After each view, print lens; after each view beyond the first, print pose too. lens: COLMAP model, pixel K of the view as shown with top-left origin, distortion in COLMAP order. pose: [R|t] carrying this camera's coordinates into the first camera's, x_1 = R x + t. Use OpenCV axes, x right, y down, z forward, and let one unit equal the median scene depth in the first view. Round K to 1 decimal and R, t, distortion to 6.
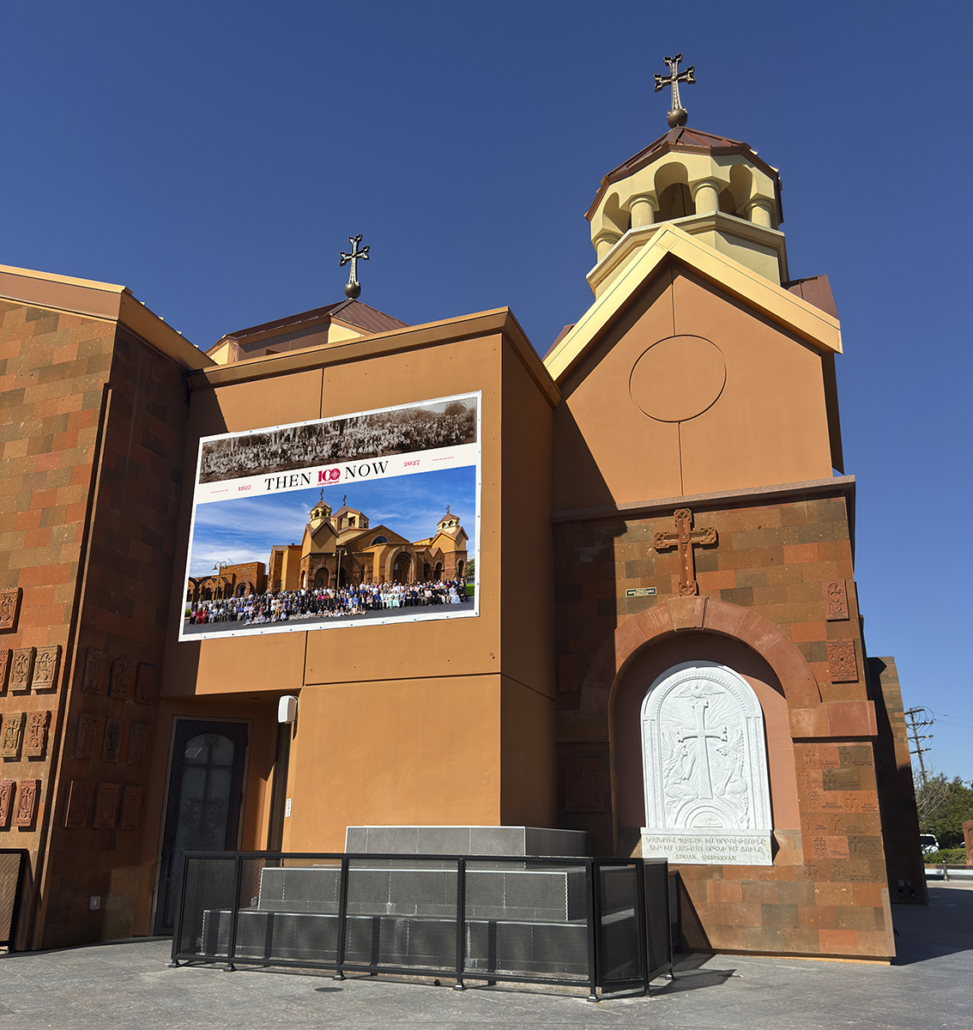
lens RADIAL K [[918.5, 0, 474.6], [0, 918.5, 566.8], [0, 0, 1]] dist [0.105509, -0.159170]
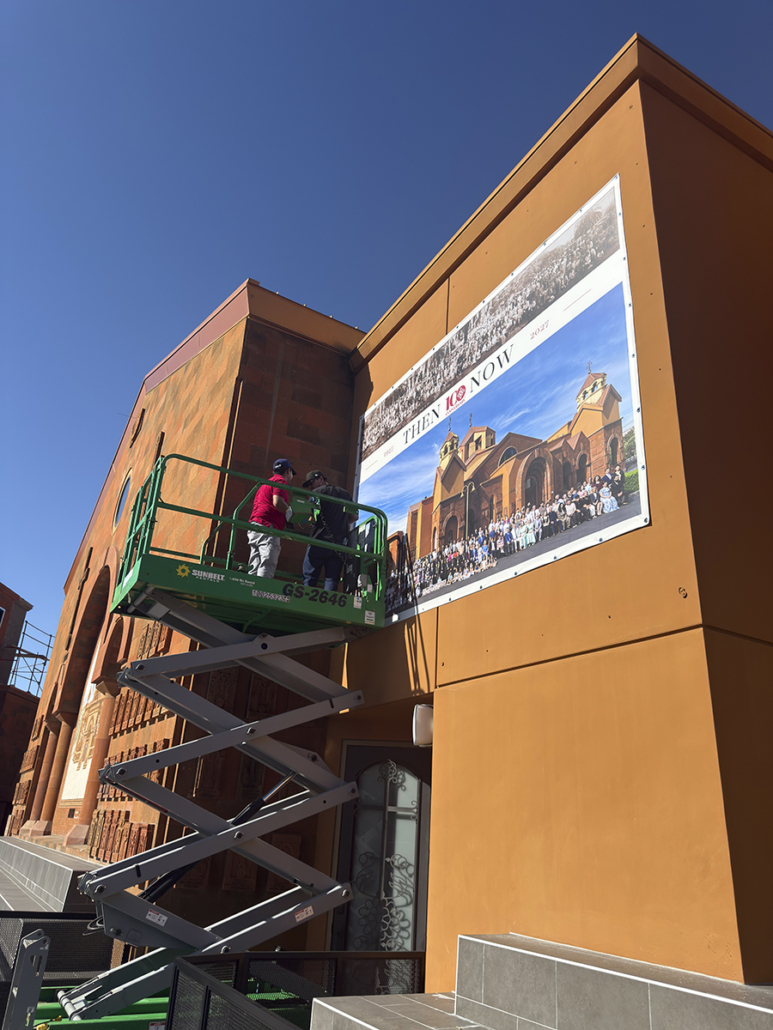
lens RADIAL K [[700.2, 0, 387.4], [0, 700.2, 522.6], [0, 0, 1]] dist [0.090930, -0.002806]
pose [[0.784793, -0.212392, -0.582228, 0.110989], [0.127082, 0.974631, -0.184242, 0.099710], [0.606589, 0.070601, 0.791874, 0.544020]]
